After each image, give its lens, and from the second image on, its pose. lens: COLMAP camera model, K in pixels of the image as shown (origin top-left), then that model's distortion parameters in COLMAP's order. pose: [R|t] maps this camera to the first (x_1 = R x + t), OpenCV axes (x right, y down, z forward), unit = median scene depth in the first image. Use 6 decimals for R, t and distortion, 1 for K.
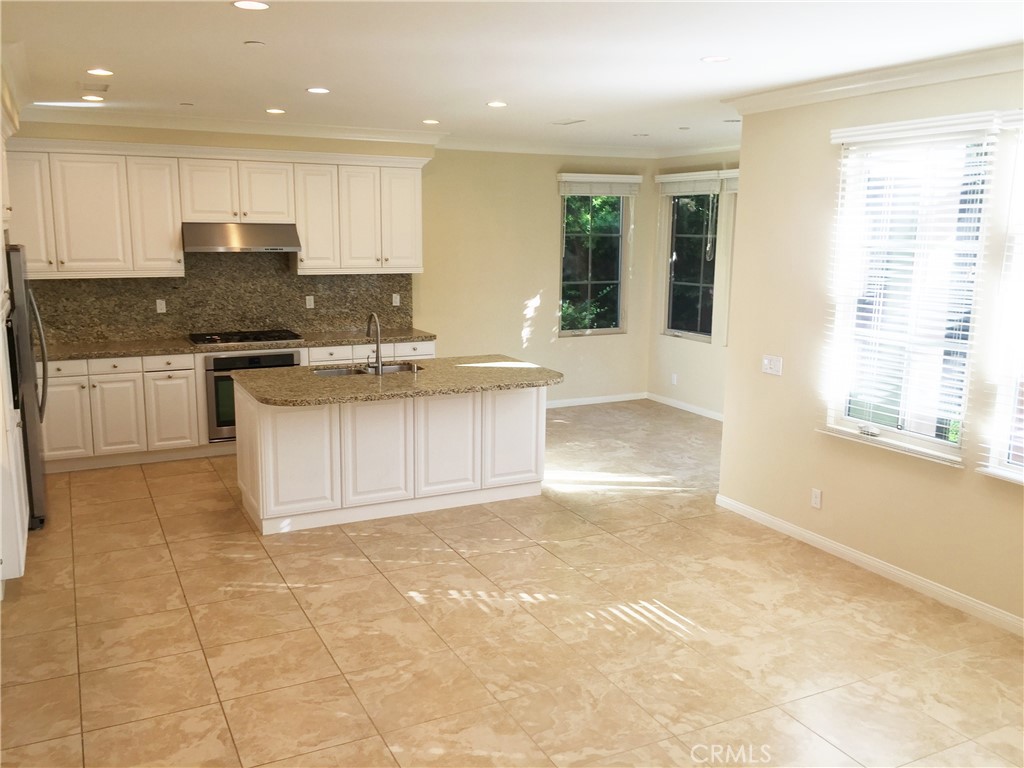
lens RADIAL K [[874.8, 0, 509.8], [0, 874.8, 380.5], [0, 0, 1]] dist [0.072161, -0.081985]
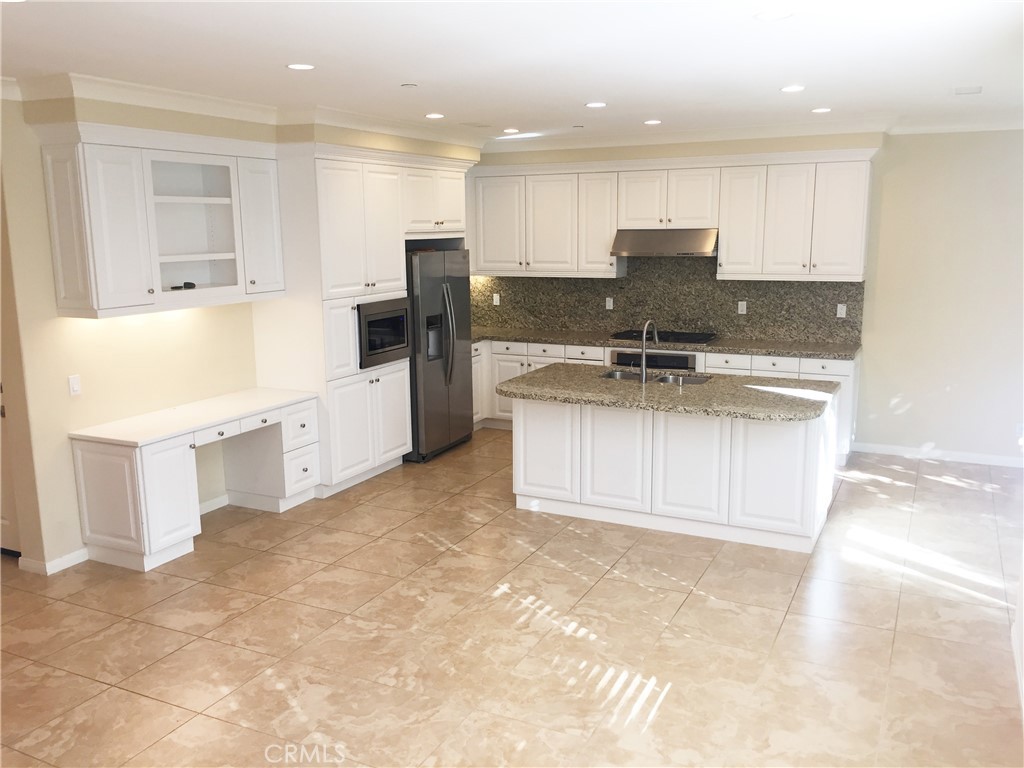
lens RADIAL K [[874.8, 0, 509.3], [0, 874.8, 378.6], [0, 0, 1]] dist [0.072161, -0.081985]
pose [[0.601953, 0.124738, -0.788729, 0.578506], [-0.124846, 0.990279, 0.061332, -0.056493], [0.788712, 0.061551, 0.611674, 0.294569]]
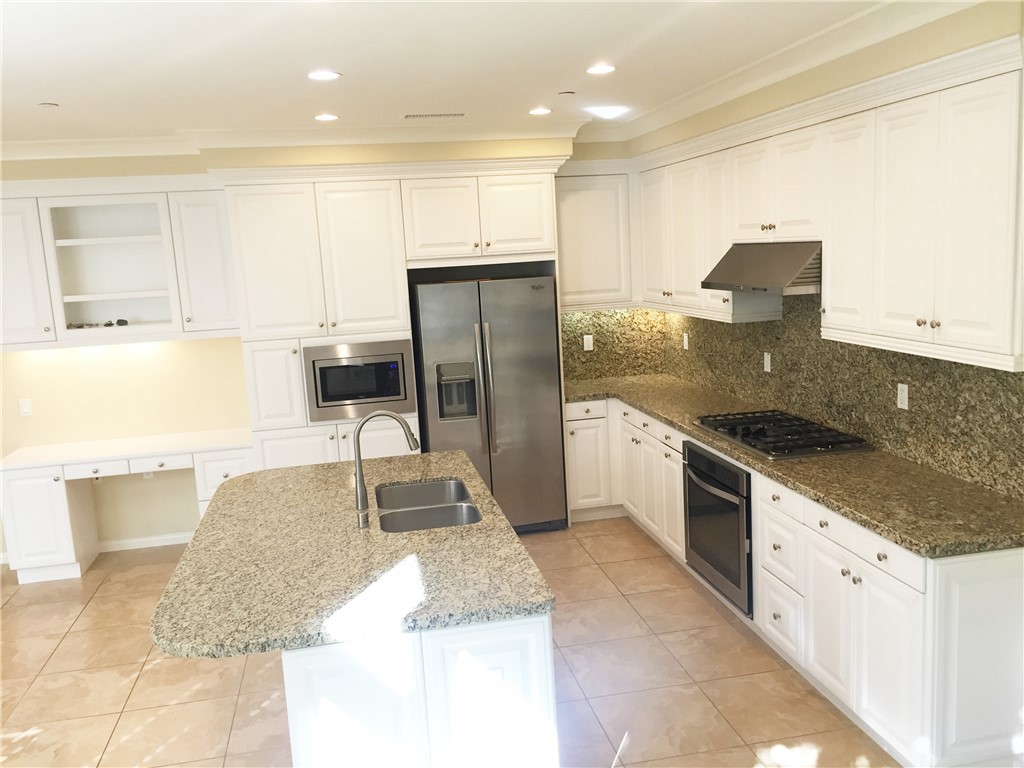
lens RADIAL K [[874.8, 0, 505.6], [0, 874.8, 381.2], [0, 0, 1]] dist [0.072161, -0.081985]
pose [[-0.267214, 0.154093, -0.951237, 0.428366], [-0.117276, 0.974594, 0.190821, -0.240143], [0.956474, 0.162547, -0.242354, 1.320541]]
